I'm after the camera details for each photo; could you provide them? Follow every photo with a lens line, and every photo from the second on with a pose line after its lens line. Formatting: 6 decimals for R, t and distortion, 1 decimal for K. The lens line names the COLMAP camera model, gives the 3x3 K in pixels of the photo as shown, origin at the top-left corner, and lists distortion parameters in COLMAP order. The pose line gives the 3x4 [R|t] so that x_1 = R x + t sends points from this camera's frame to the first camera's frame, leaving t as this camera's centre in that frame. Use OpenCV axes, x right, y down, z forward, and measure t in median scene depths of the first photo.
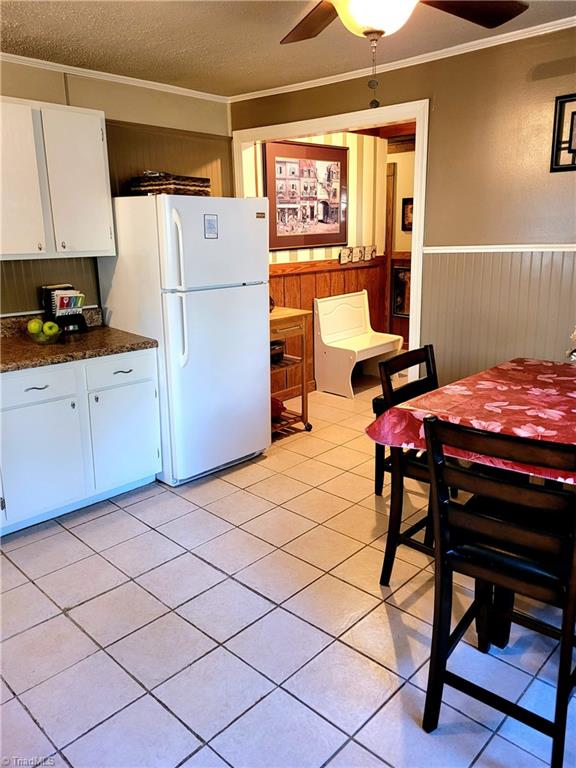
lens RADIAL K [[580.0, 0, 286.8], [0, 580.0, 380.3], [0, 0, 1]] dist [0.084592, -0.050277]
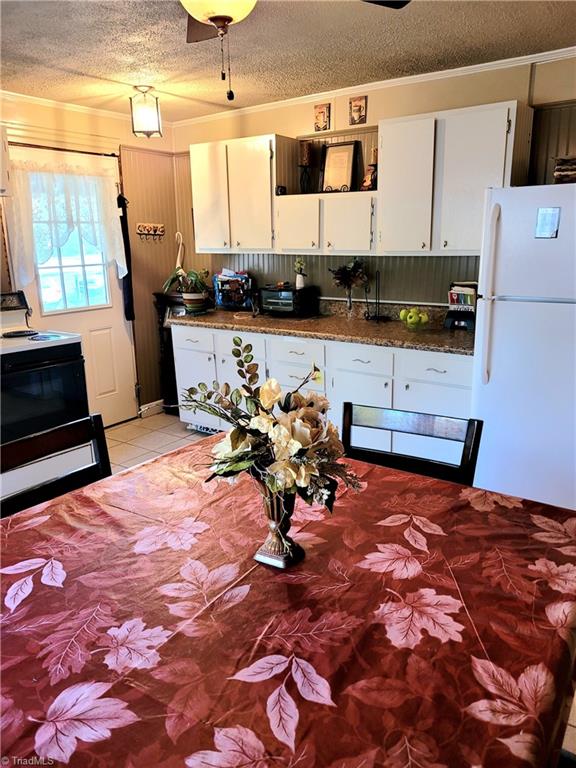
lens RADIAL K [[580.0, 0, 286.8], [0, 580.0, 380.3], [0, 0, 1]] dist [0.084592, -0.050277]
pose [[0.191632, 0.240393, -0.951572, 0.648105], [-0.231204, 0.953312, 0.194271, -0.136508], [0.953846, 0.182778, 0.238265, 0.527258]]
